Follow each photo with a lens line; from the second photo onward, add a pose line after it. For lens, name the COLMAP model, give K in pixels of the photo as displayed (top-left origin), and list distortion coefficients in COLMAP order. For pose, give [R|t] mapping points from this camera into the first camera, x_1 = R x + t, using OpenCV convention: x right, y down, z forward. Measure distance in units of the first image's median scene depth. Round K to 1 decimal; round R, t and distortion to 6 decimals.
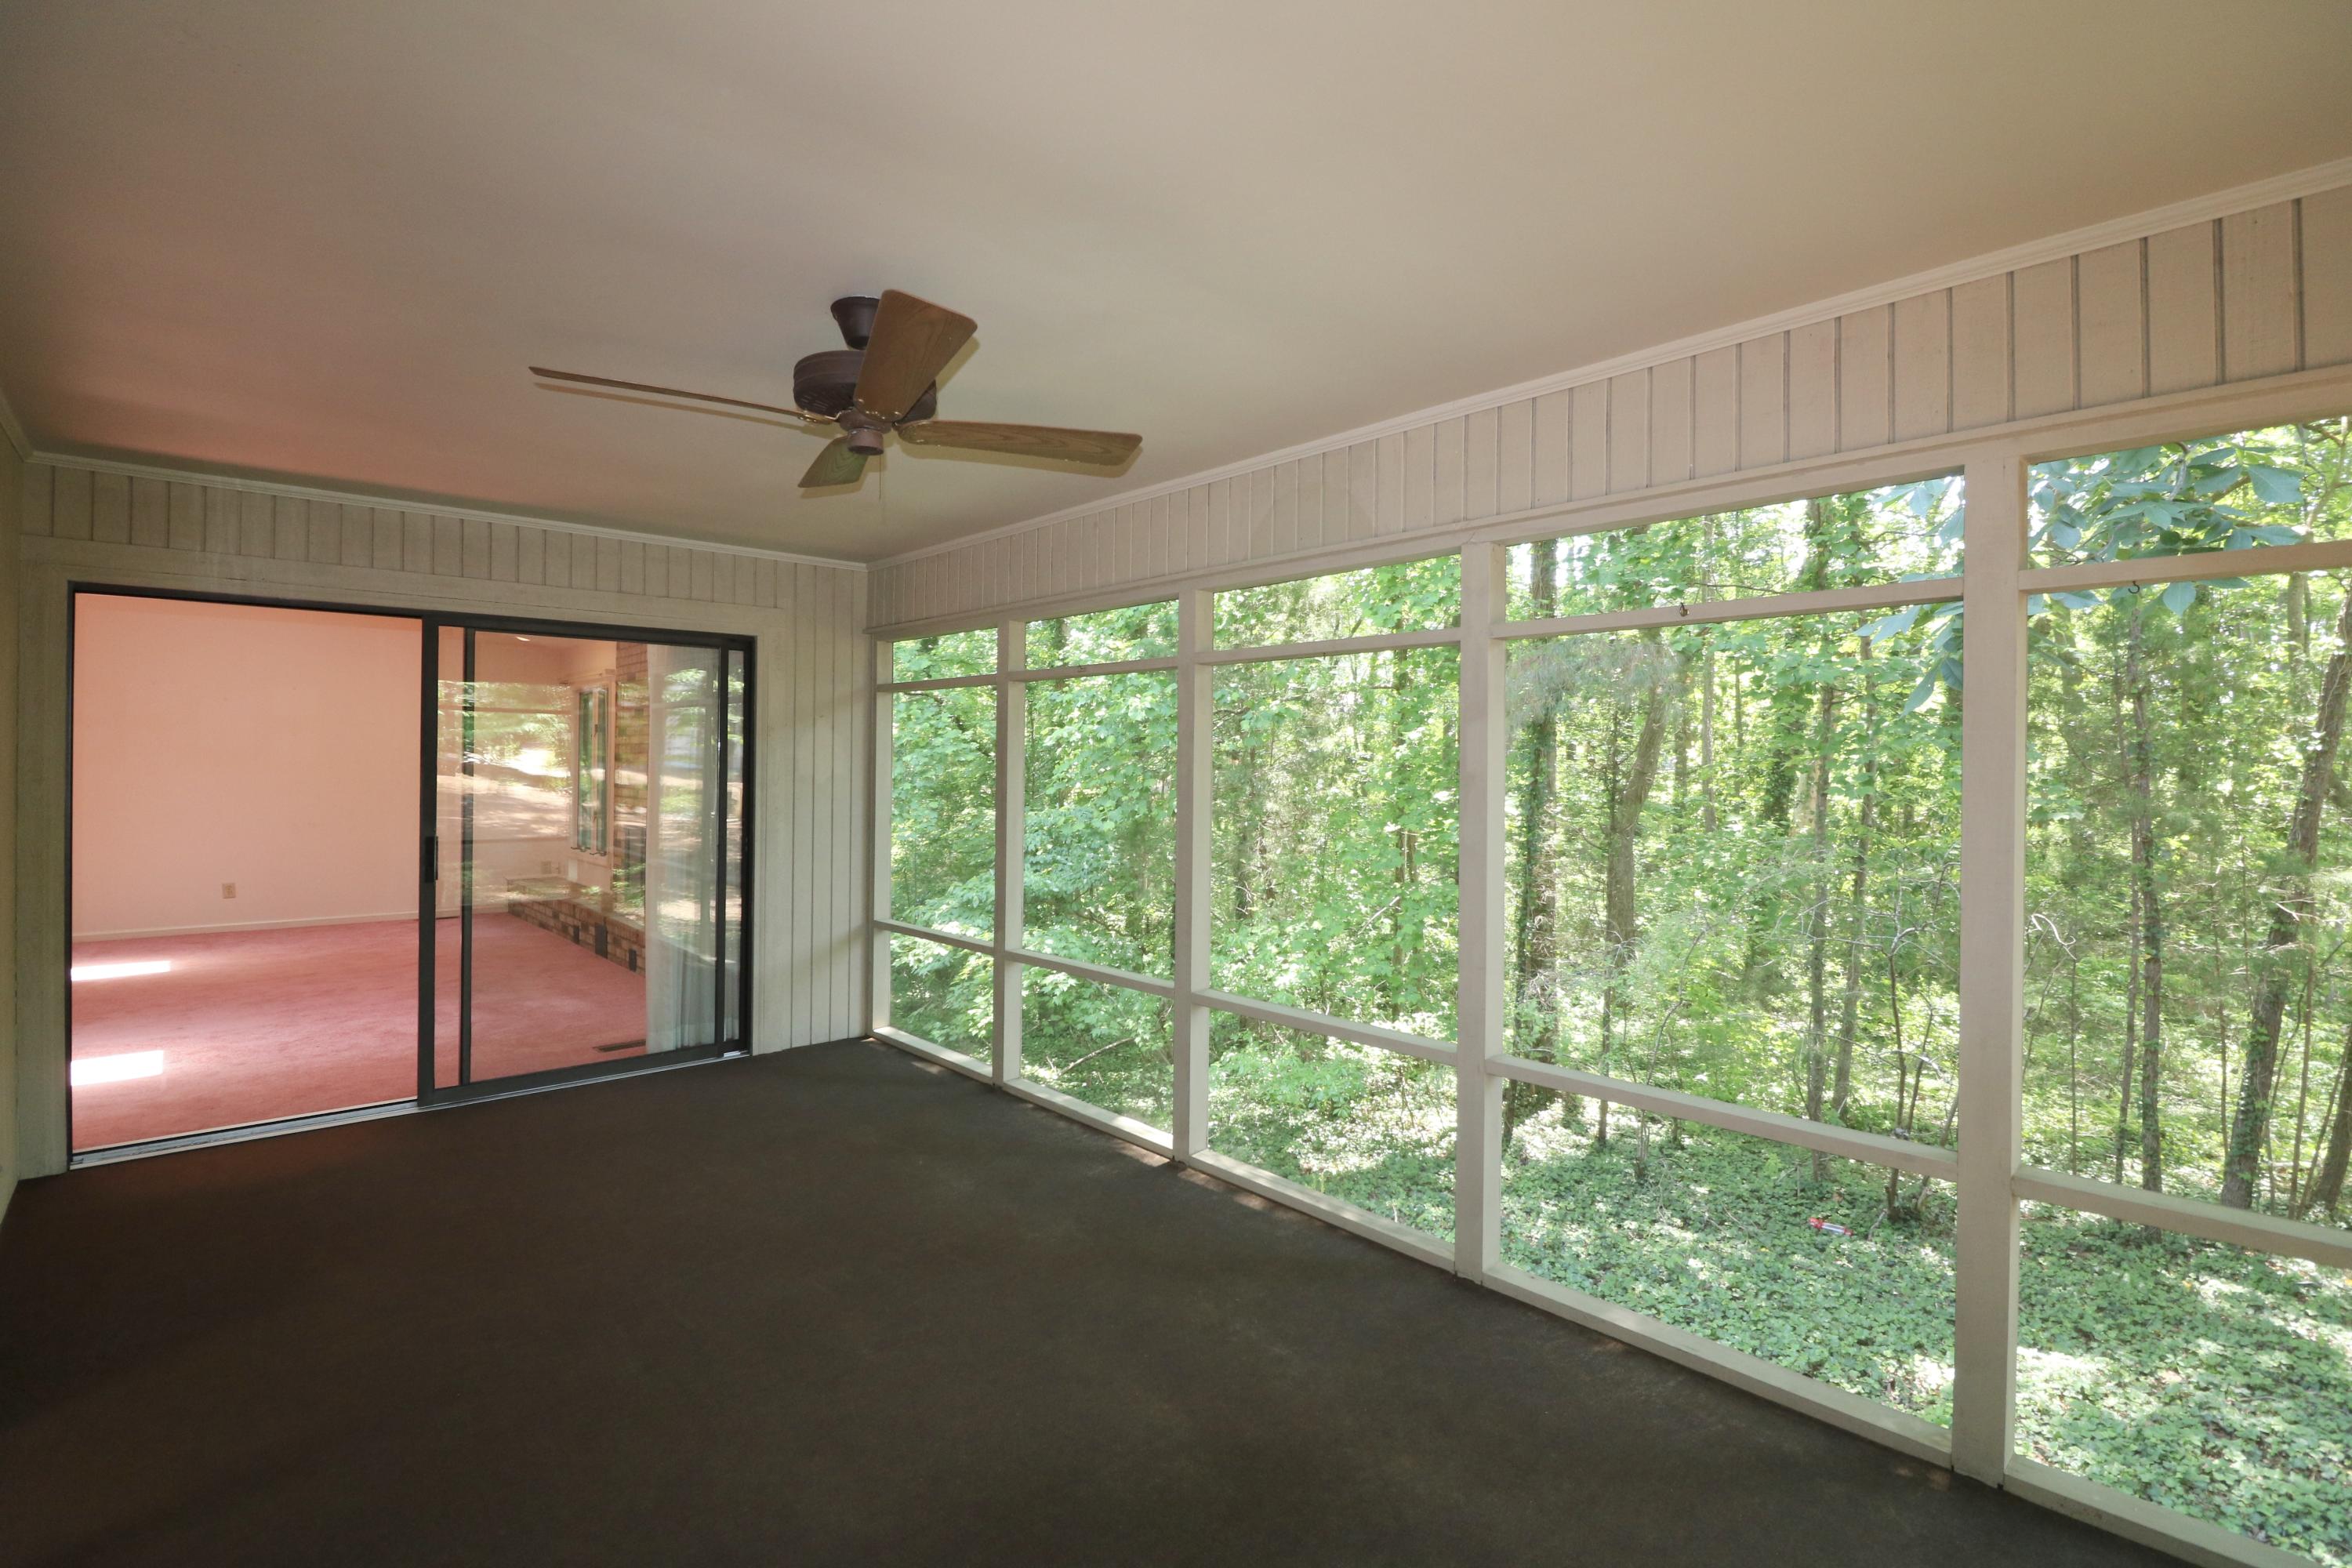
lens RADIAL K [[1090.6, 0, 1151.6], [0, 1090.6, 759.4], [0, 0, 1]] dist [-0.001054, -0.011515]
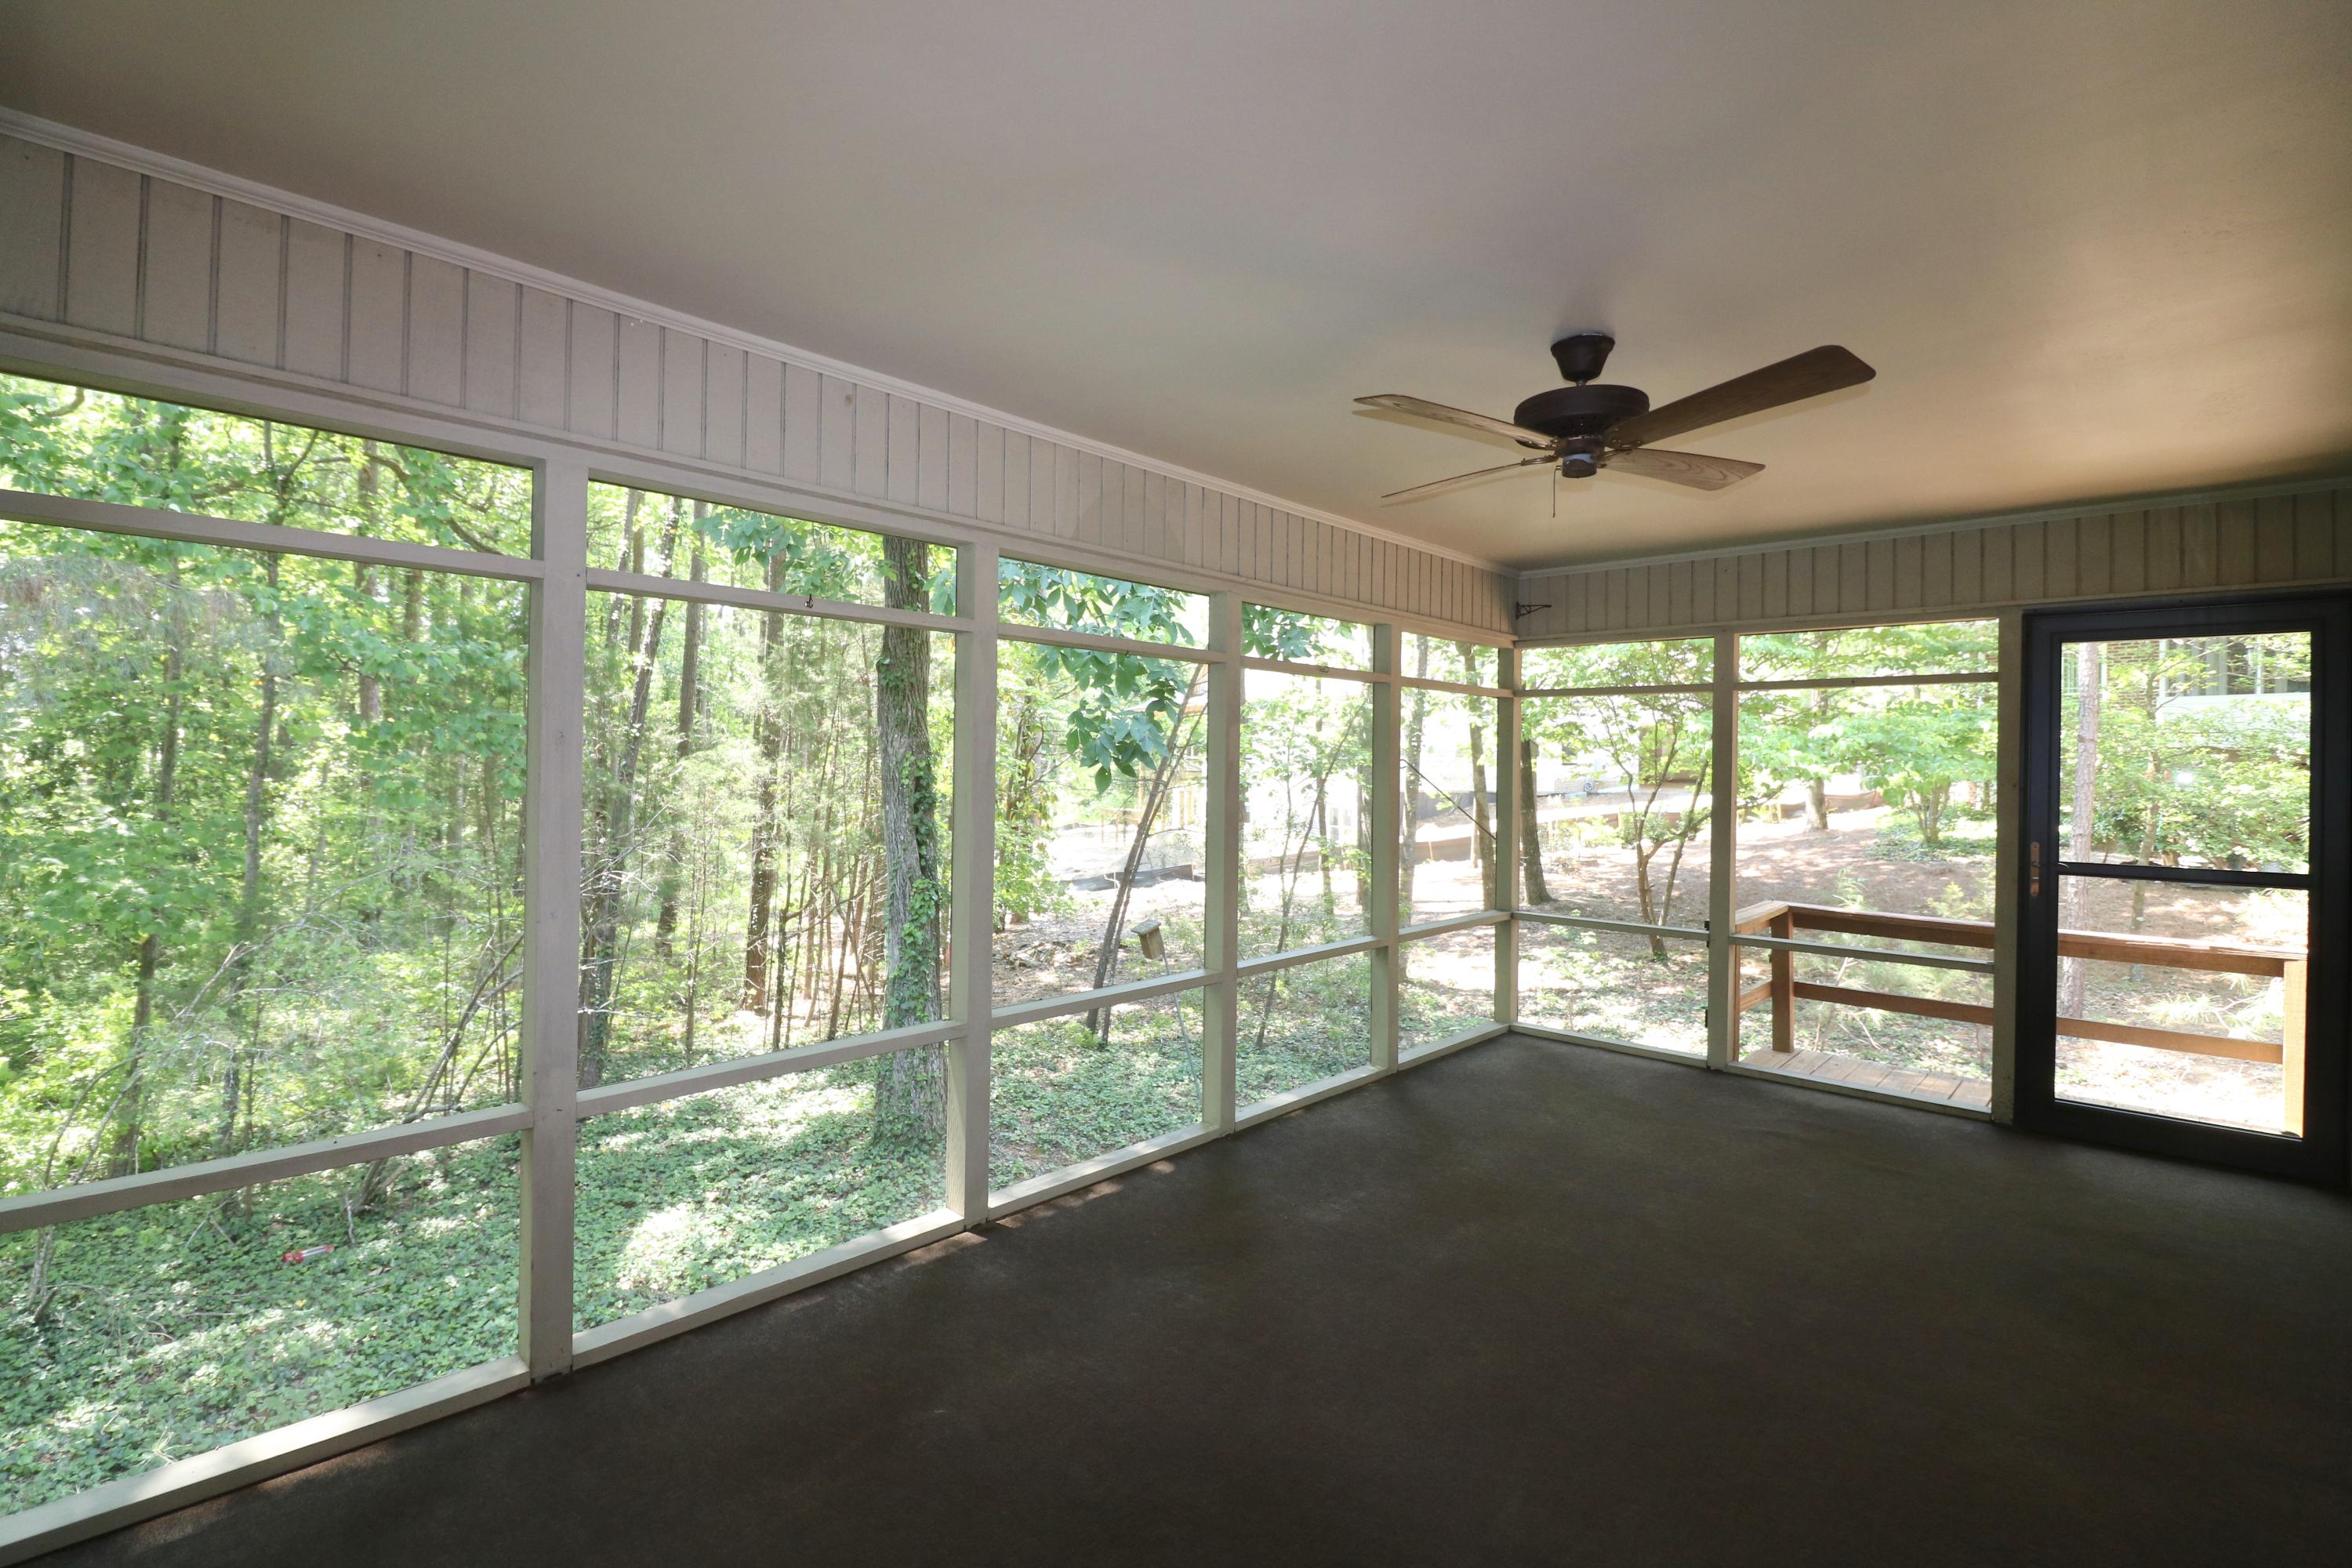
lens RADIAL K [[1090.6, 0, 1151.6], [0, 1090.6, 759.4], [0, 0, 1]] dist [-0.001054, -0.011515]
pose [[-0.075933, -0.005478, 0.997098, -0.454723], [-0.018530, 0.999820, 0.004082, 0.000599], [-0.996941, -0.018167, -0.076021, 0.514700]]
